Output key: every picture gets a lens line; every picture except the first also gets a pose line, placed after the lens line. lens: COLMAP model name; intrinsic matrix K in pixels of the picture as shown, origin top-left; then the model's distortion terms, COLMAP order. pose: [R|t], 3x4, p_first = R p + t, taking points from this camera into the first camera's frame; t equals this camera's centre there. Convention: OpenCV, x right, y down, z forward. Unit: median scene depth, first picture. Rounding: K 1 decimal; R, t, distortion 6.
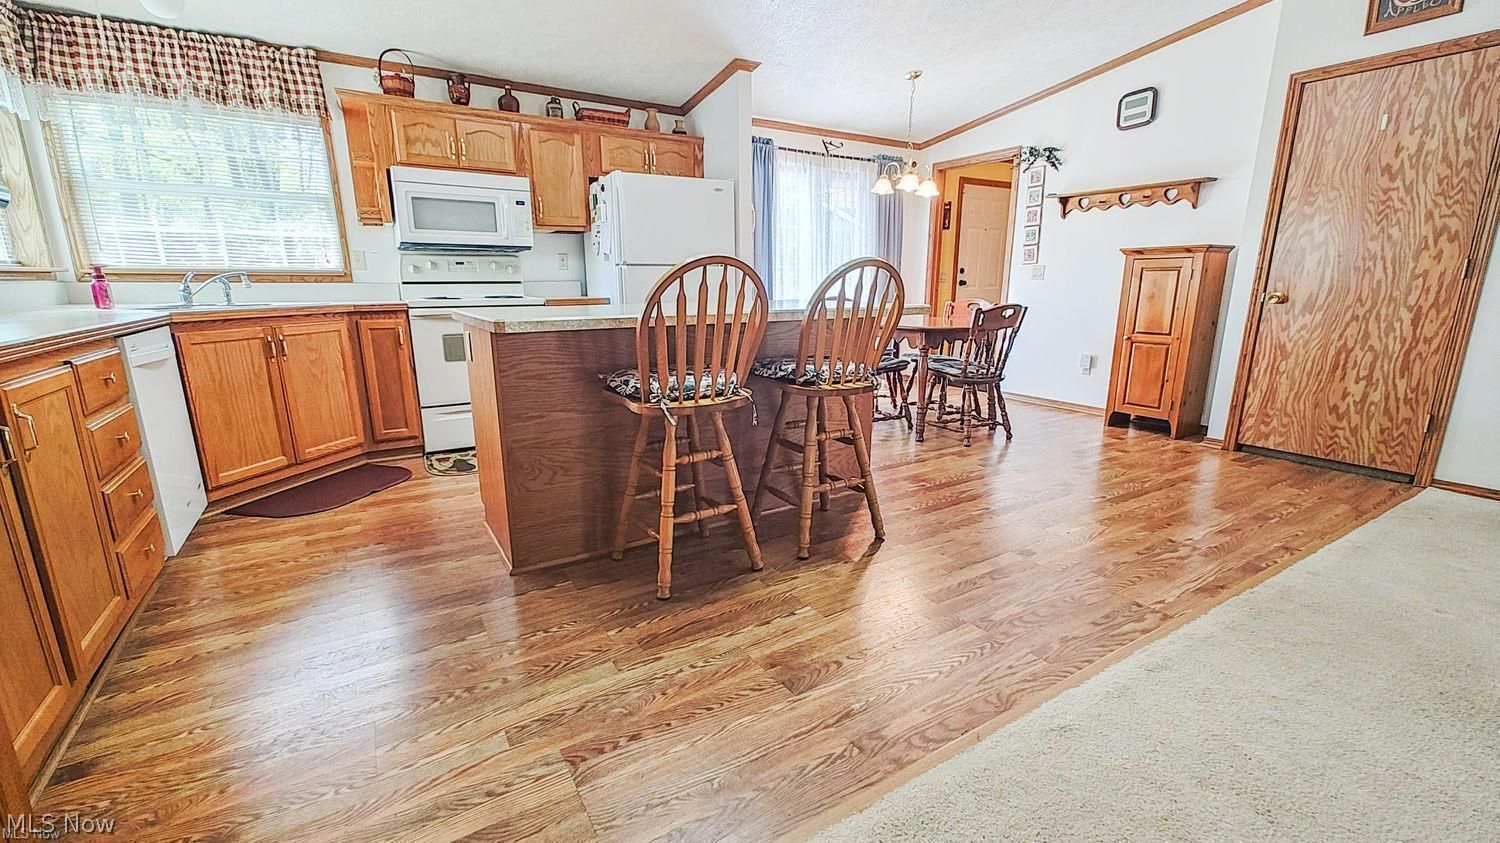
lens RADIAL K [[622.9, 0, 747.7], [0, 622.9, 422.4], [0, 0, 1]] dist [0.005647, -0.001215]
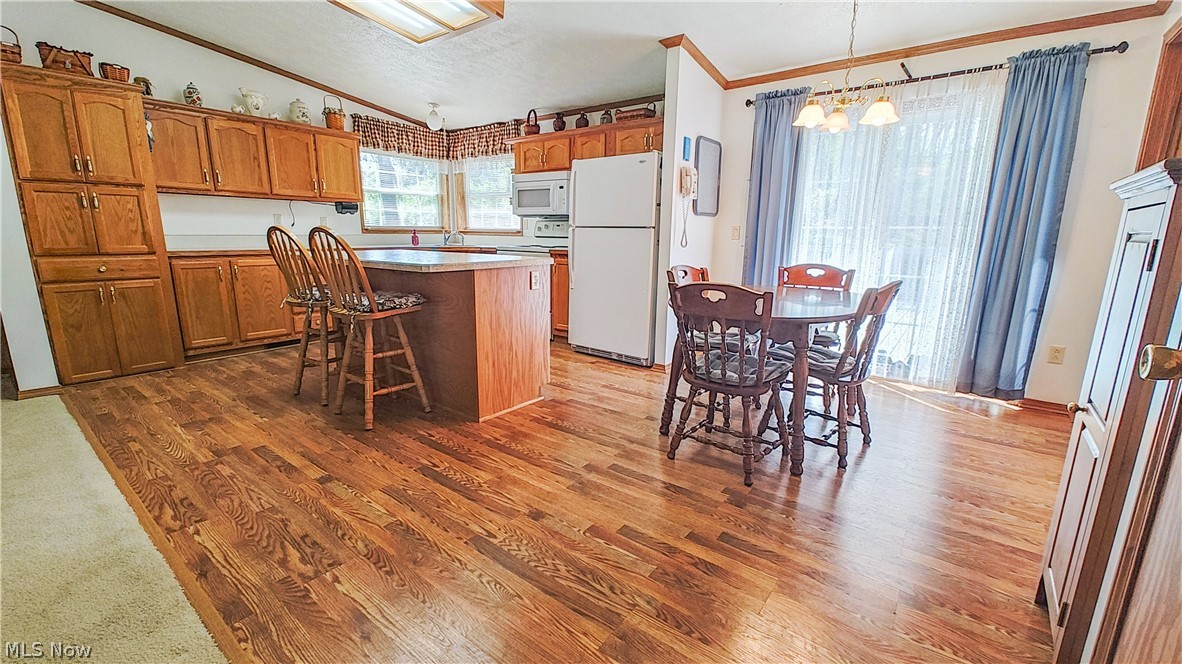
lens RADIAL K [[490.8, 0, 582.5], [0, 490.8, 333.6], [0, 0, 1]] dist [0.005647, -0.001215]
pose [[0.343810, 0.196602, -0.918228, 0.937442], [-0.223083, 0.966944, 0.123504, -0.179936], [0.912156, 0.162379, 0.376304, 0.713151]]
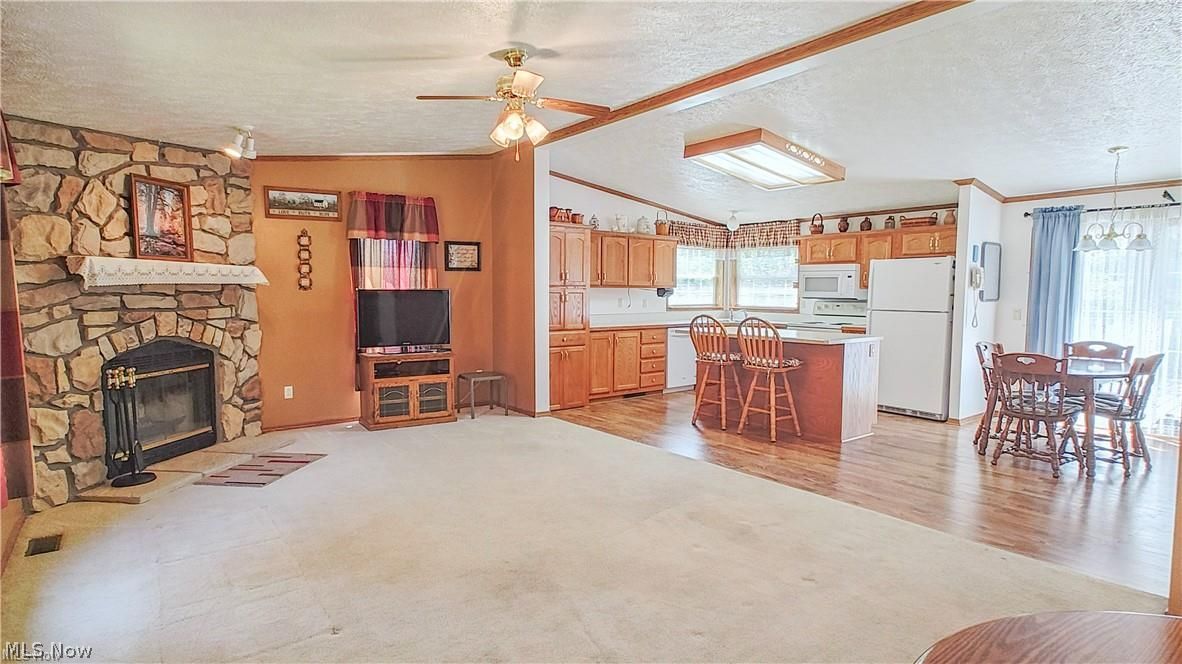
lens RADIAL K [[622.0, 0, 601.7], [0, 622.0, 334.3], [0, 0, 1]] dist [0.035150, 0.001848]
pose [[0.123805, 0.071652, -0.989716, 1.614169], [-0.227655, 0.972838, 0.041952, -0.094618], [0.965839, 0.220120, 0.136754, 0.040612]]
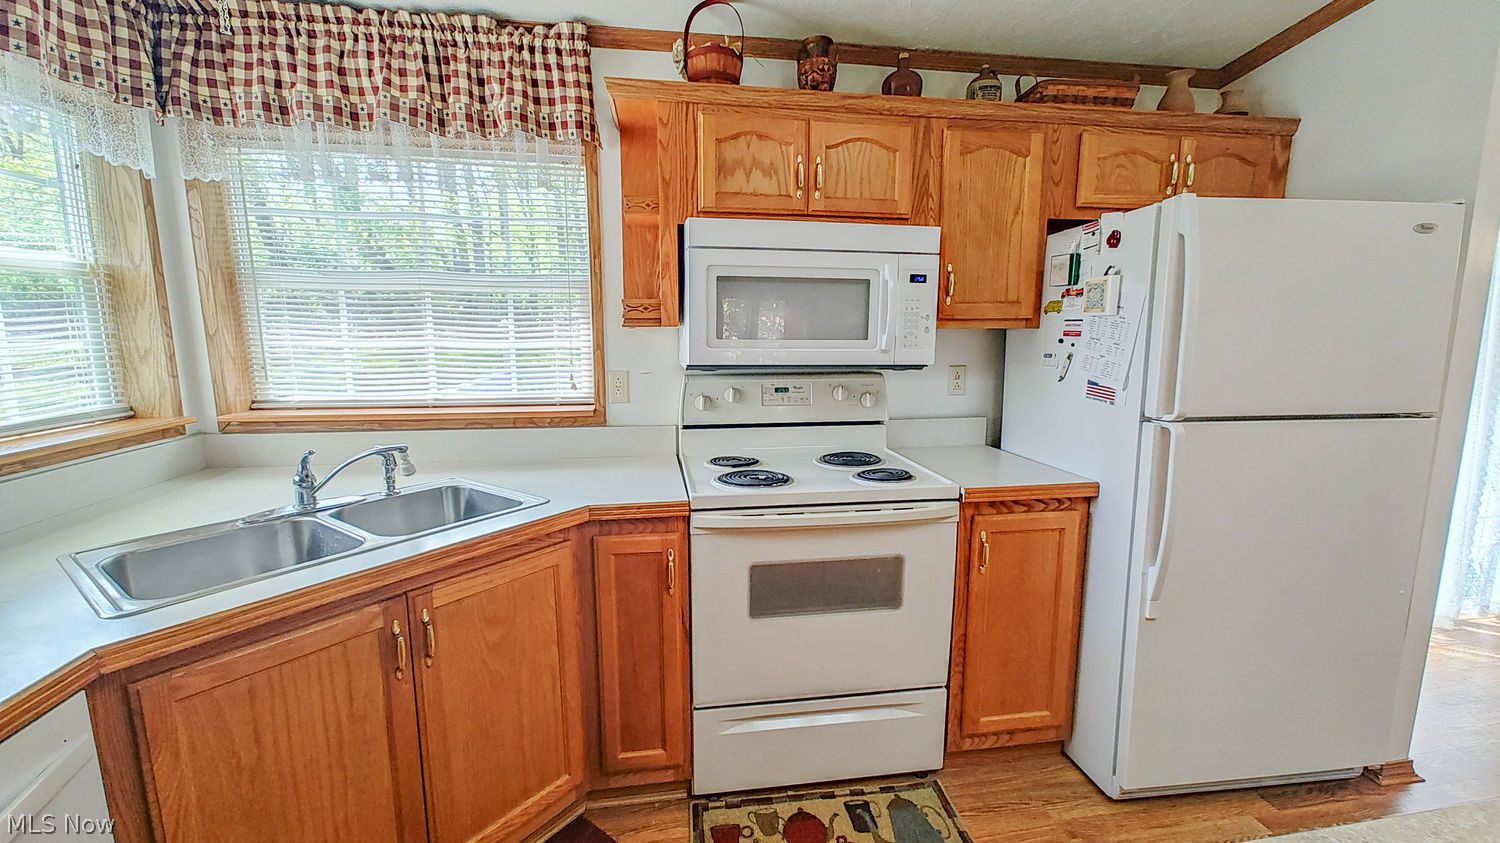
lens RADIAL K [[622.9, 0, 741.2], [0, 622.9, 418.0], [0, 0, 1]] dist [0.005647, -0.001215]
pose [[0.921504, 0.056343, -0.384260, -0.331018], [-0.088353, 0.993890, -0.066151, -0.223651], [0.378185, 0.094909, 0.920852, 0.573273]]
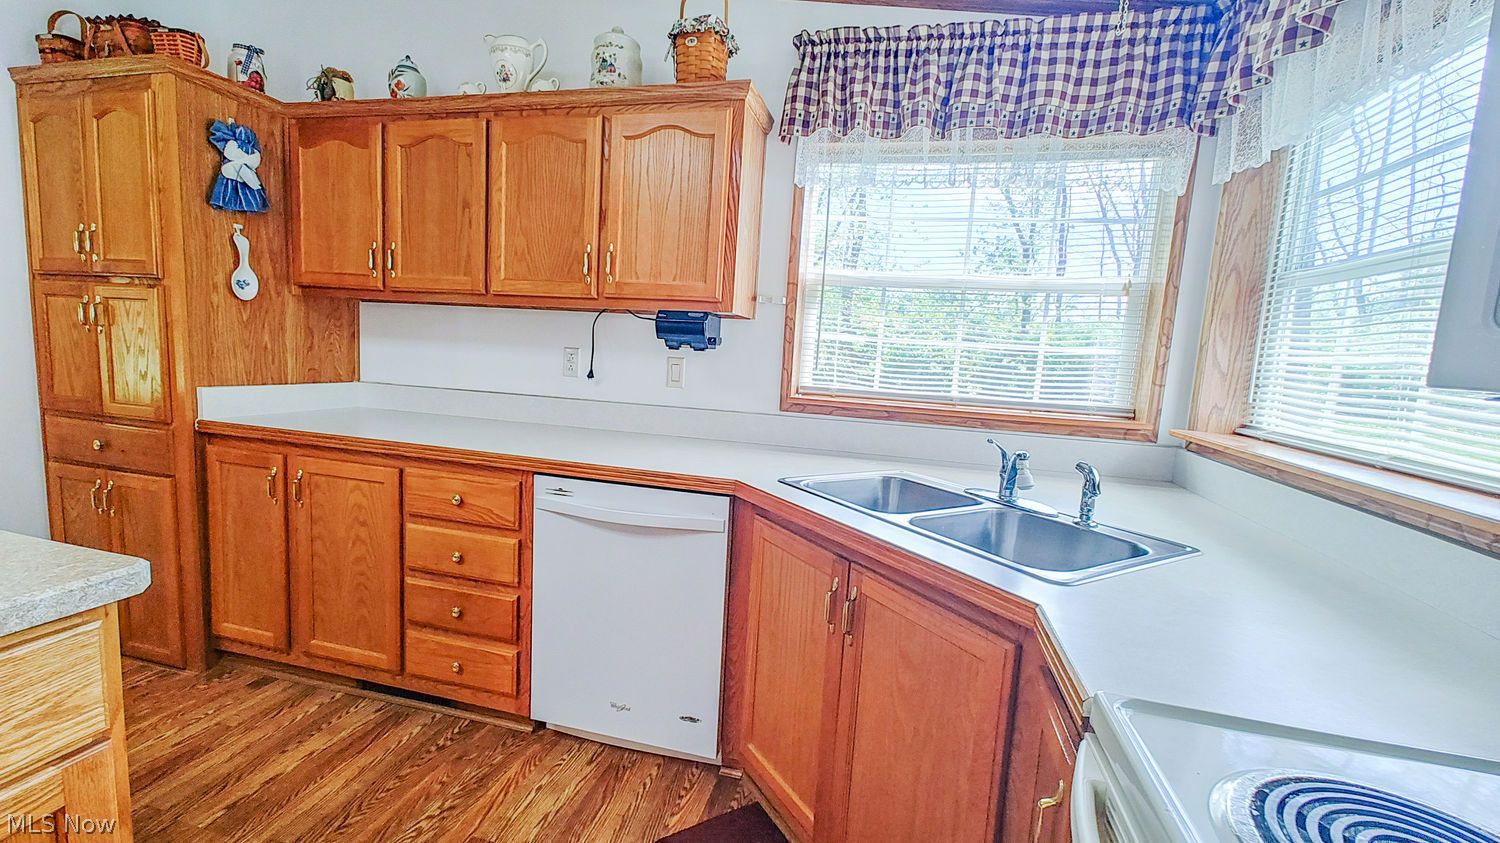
lens RADIAL K [[622.9, 0, 742.8], [0, 622.9, 420.2], [0, 0, 1]] dist [0.005647, -0.001215]
pose [[-0.722520, 0.043942, -0.689952, -0.341615], [-0.208769, 0.937521, 0.278333, -0.299077], [0.659075, 0.345142, -0.668205, 1.017283]]
